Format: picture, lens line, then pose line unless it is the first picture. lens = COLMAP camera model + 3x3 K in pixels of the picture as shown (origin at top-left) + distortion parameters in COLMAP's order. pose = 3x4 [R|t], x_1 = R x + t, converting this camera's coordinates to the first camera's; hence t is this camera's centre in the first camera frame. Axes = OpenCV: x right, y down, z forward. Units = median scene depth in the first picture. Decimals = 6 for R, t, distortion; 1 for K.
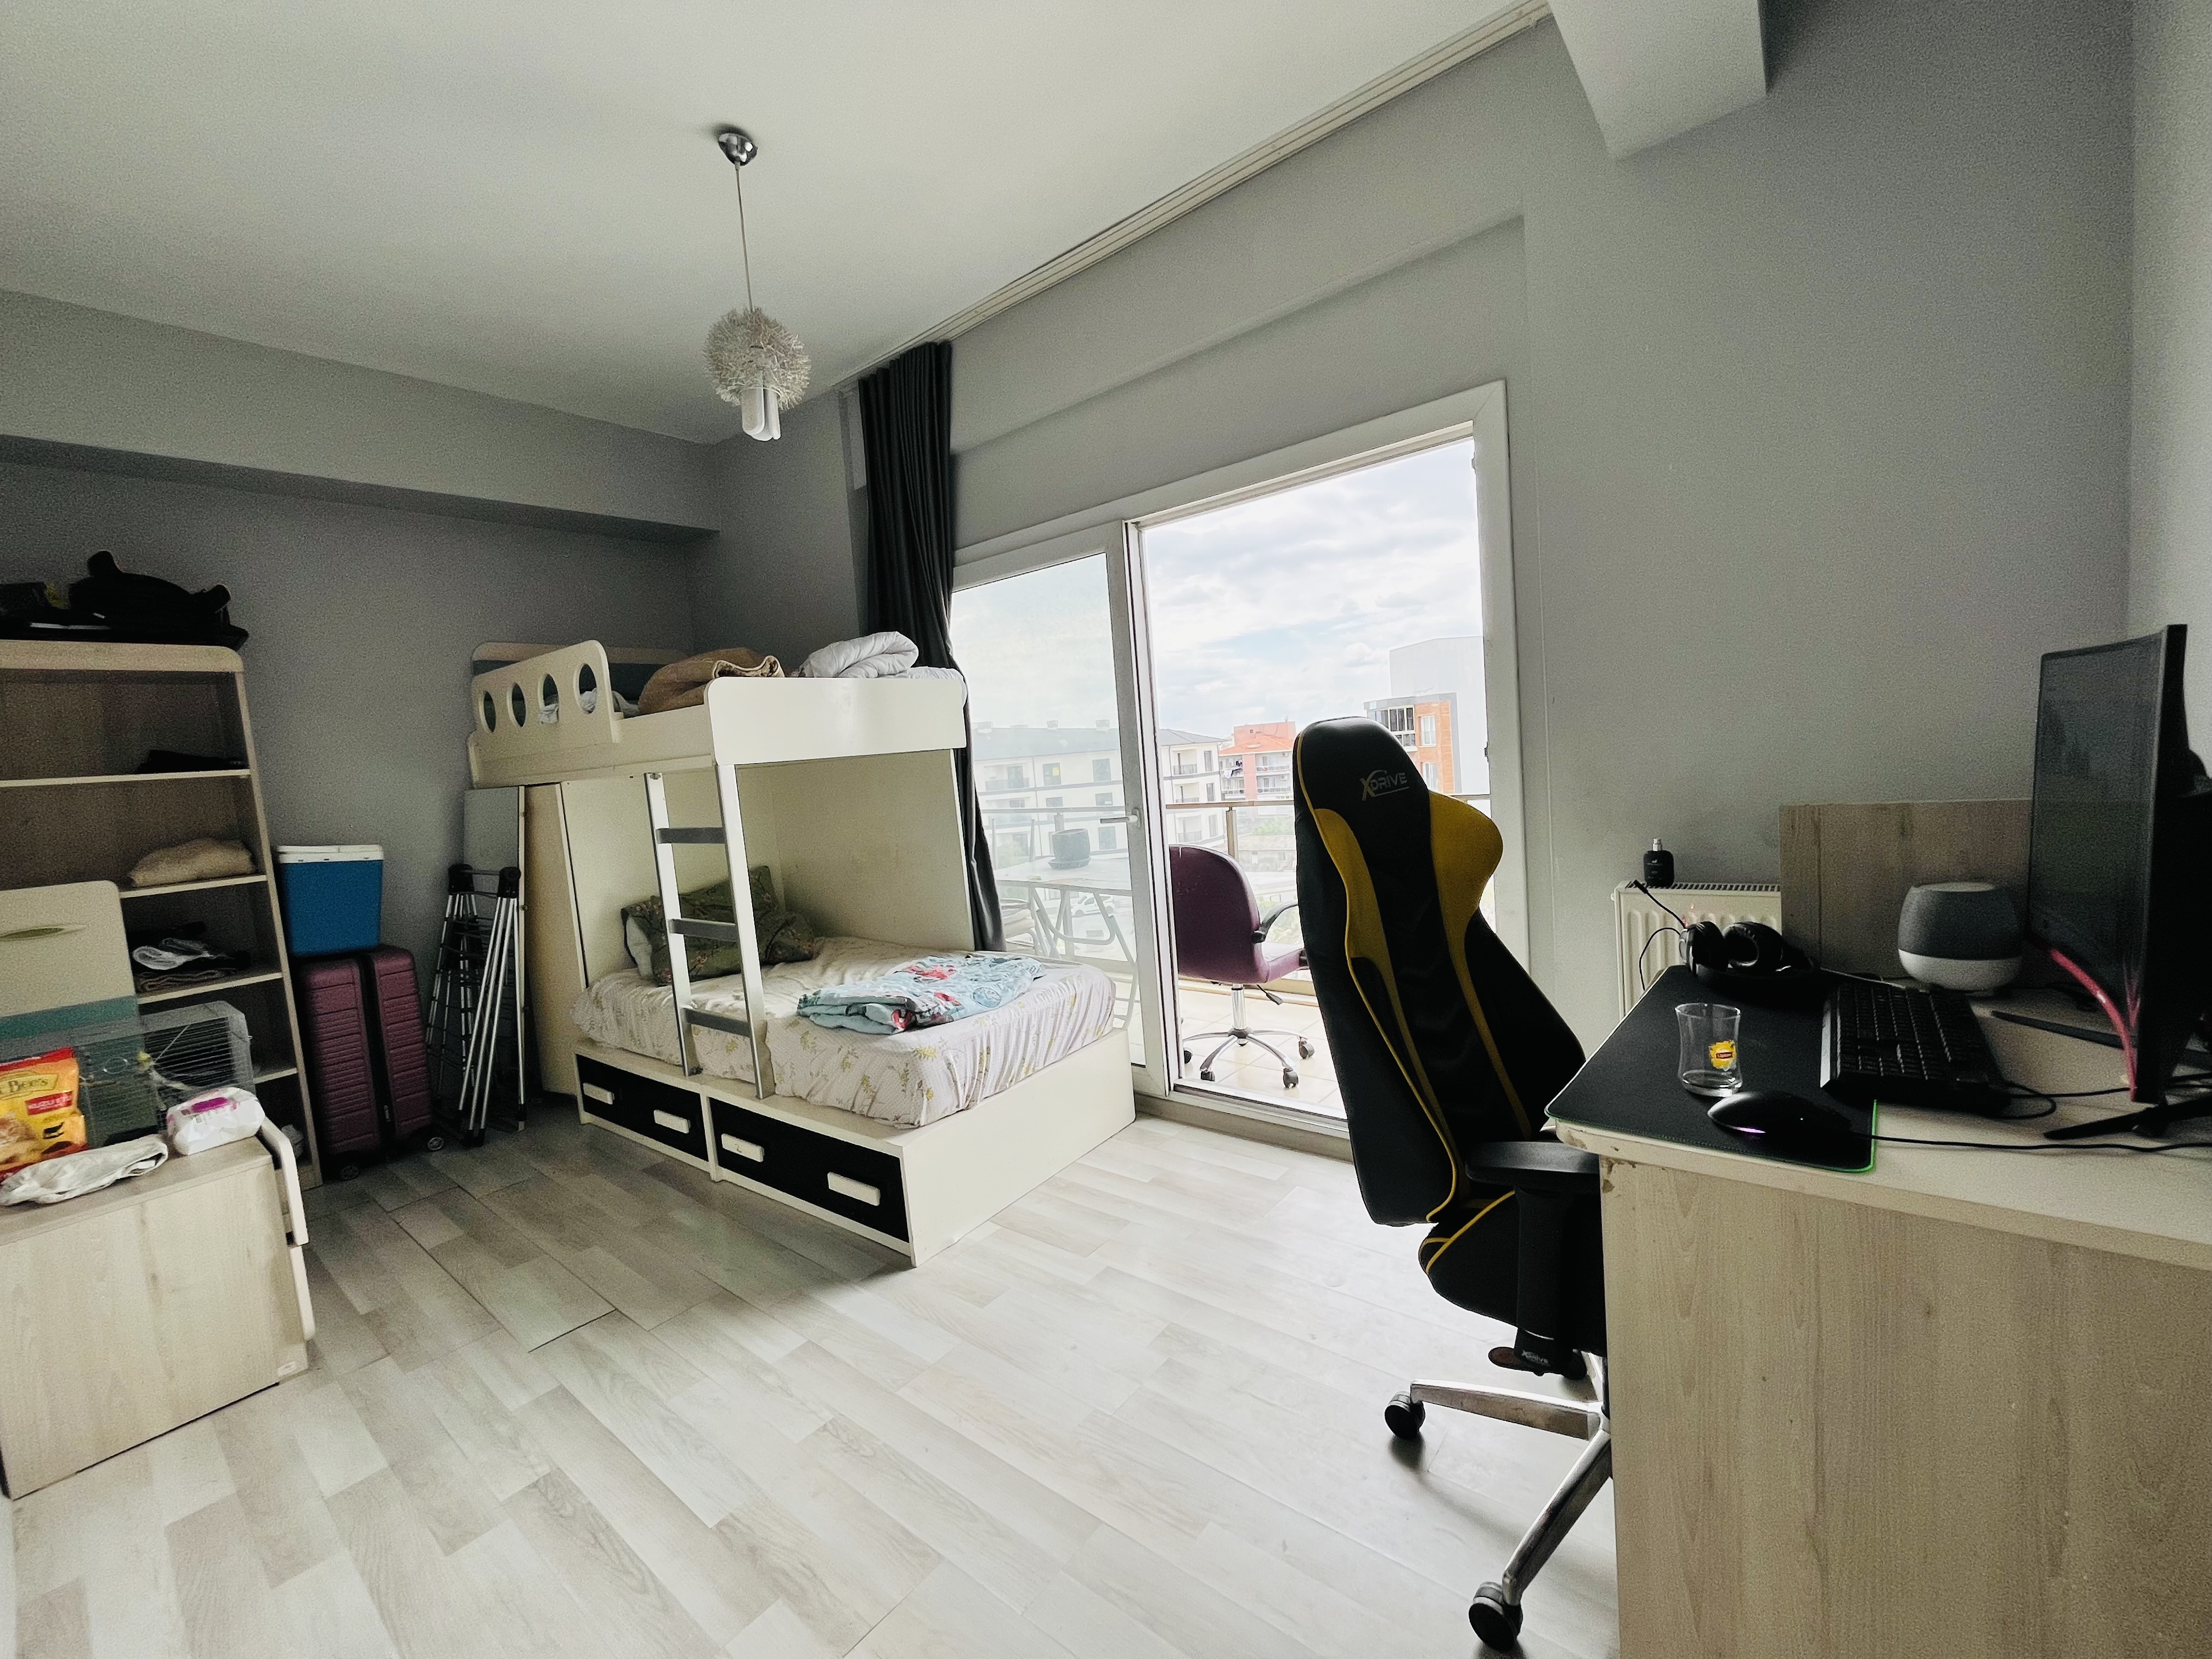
lens RADIAL K [[895.7, 0, 1098.7], [0, 895.7, 826.0], [0, 0, 1]] dist [-0.000800, -0.000752]
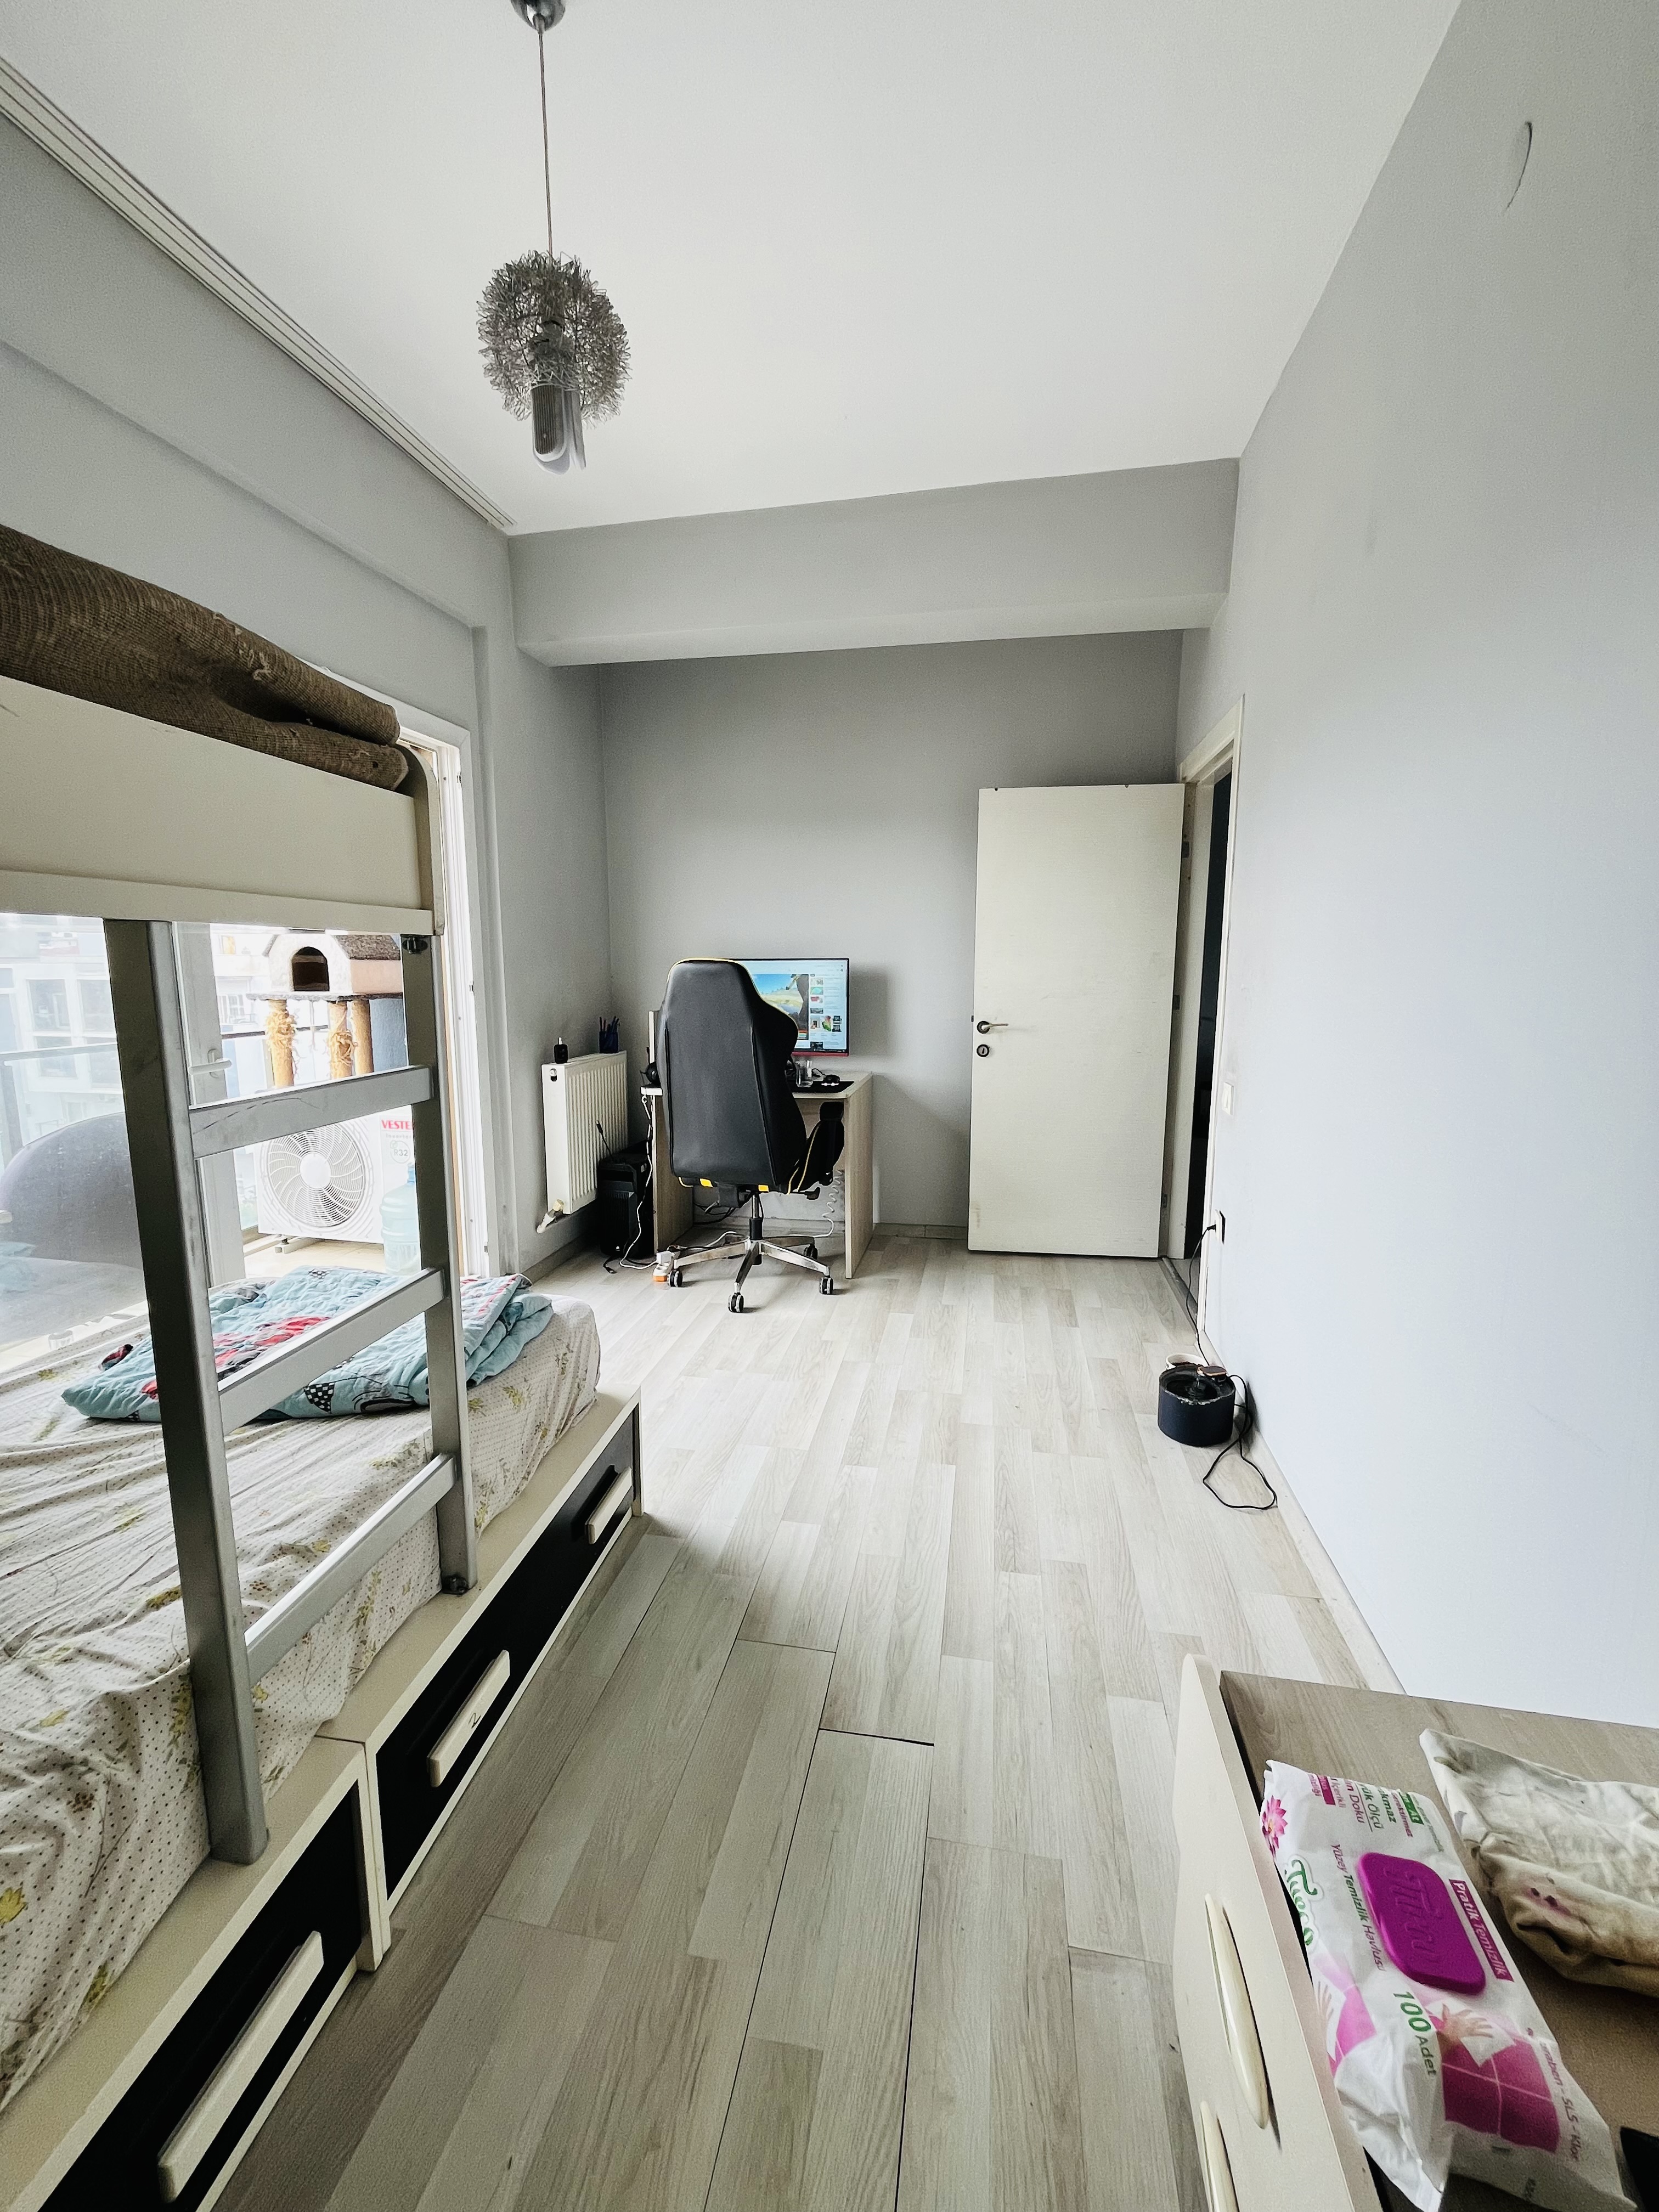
lens RADIAL K [[895.7, 0, 826.9], [0, 895.7, 1100.3], [0, 0, 1]] dist [-0.000800, -0.000752]
pose [[-0.479913, -0.054090, 0.875647, -1.393795], [0.097516, 0.988624, 0.114514, -0.019080], [-0.871880, 0.140346, -0.469178, 1.557361]]
